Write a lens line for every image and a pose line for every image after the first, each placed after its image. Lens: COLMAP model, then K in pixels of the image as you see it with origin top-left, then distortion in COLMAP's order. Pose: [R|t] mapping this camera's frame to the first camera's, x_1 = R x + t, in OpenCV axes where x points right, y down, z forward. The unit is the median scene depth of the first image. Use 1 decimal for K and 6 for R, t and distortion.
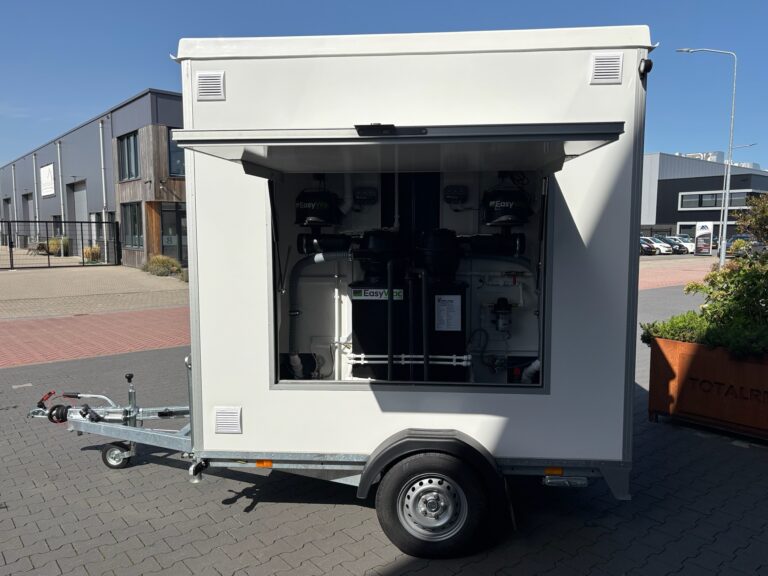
lens RADIAL K [[581.8, 0, 384.8], [0, 581.8, 292.7], [0, 0, 1]] dist [0.050643, -0.057752]
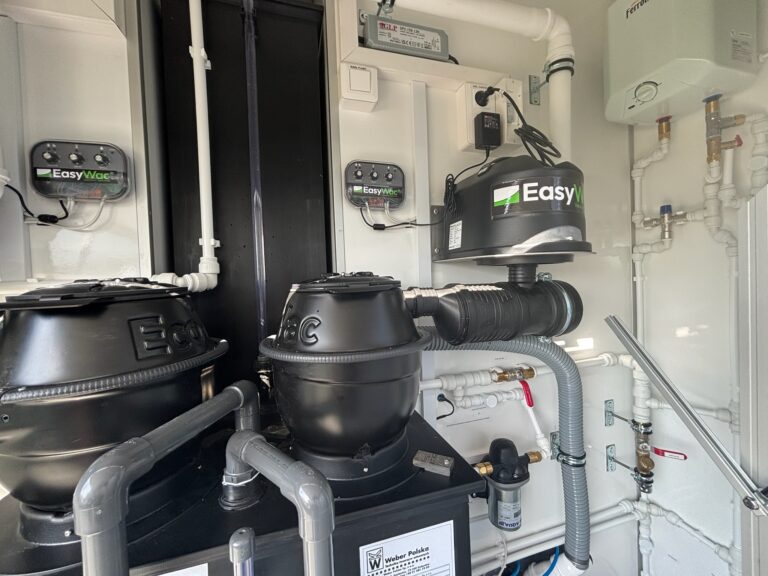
lens RADIAL K [[310.5, 0, 383.9], [0, 310.5, 288.2], [0, 0, 1]] dist [0.002640, -0.001551]
pose [[0.934743, -0.039002, 0.353177, 0.052130], [0.067824, 0.995267, -0.069598, -0.086477], [-0.348791, 0.089010, 0.932964, 0.811952]]
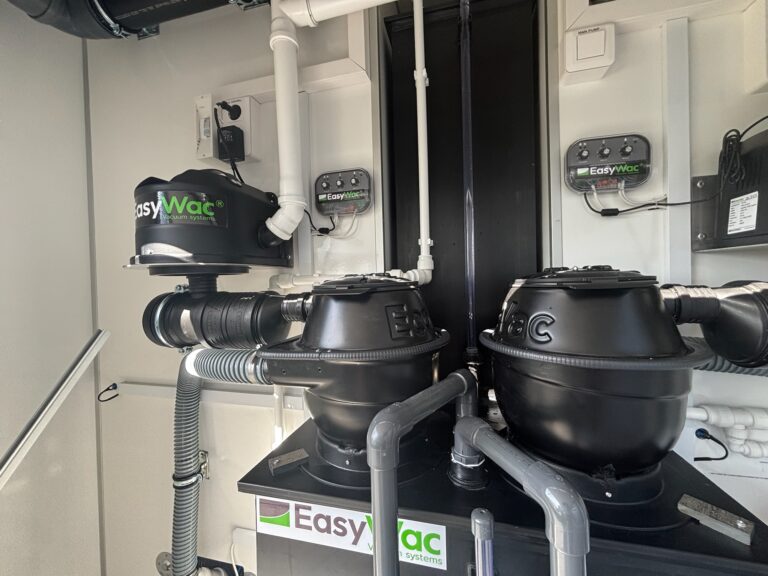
lens RADIAL K [[310.5, 0, 380.8], [0, 310.5, 287.9], [0, 0, 1]] dist [0.002640, -0.001551]
pose [[0.983898, -0.019180, -0.177699, 0.027833], [0.004742, 0.996677, -0.081317, -0.086159], [0.178668, 0.079165, 0.980719, 0.812022]]
